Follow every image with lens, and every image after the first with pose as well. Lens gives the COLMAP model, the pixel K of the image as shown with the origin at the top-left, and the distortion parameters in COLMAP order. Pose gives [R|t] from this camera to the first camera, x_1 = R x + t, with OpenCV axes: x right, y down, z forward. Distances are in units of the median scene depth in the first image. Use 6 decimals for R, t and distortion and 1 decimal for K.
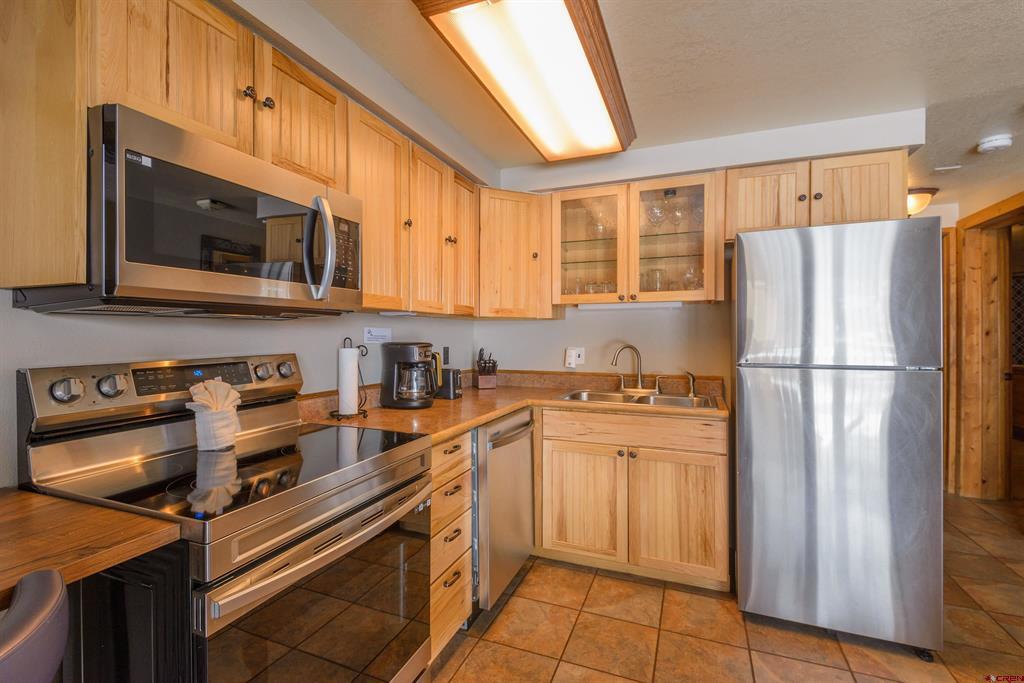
lens RADIAL K [[470.5, 0, 519.4], [0, 470.5, 335.0], [0, 0, 1]] dist [0.020552, -0.010197]
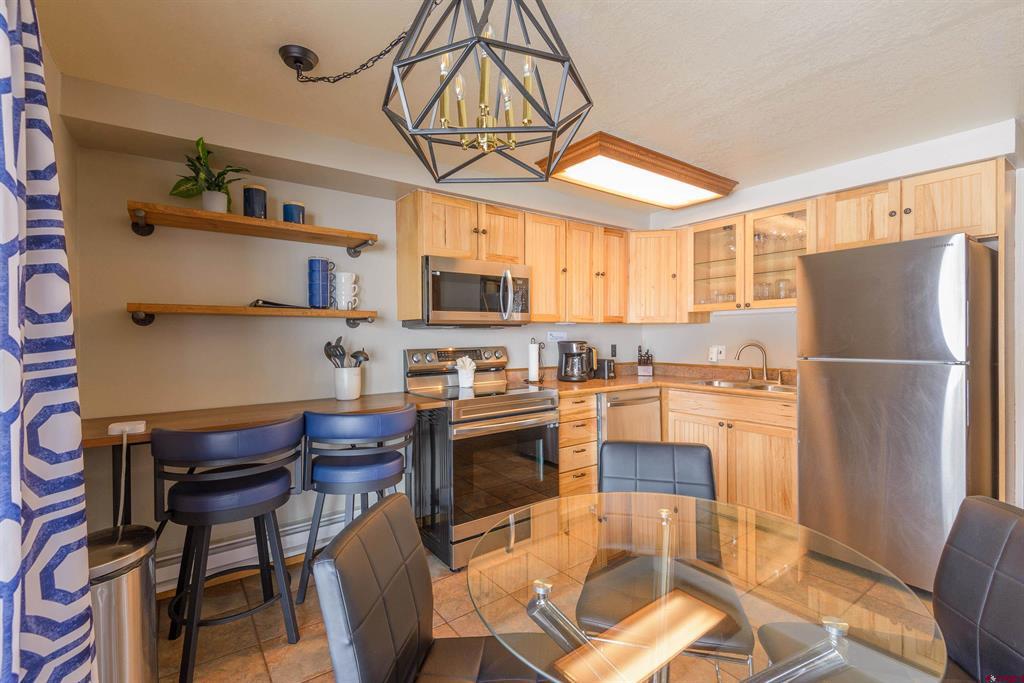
lens RADIAL K [[470.5, 0, 511.6], [0, 470.5, 337.6], [0, 0, 1]] dist [0.020552, -0.010197]
pose [[0.844680, -0.002913, -0.535263, 0.455844], [0.005923, 0.999975, 0.003903, -0.002996], [0.535238, -0.006467, 0.844676, -0.473591]]
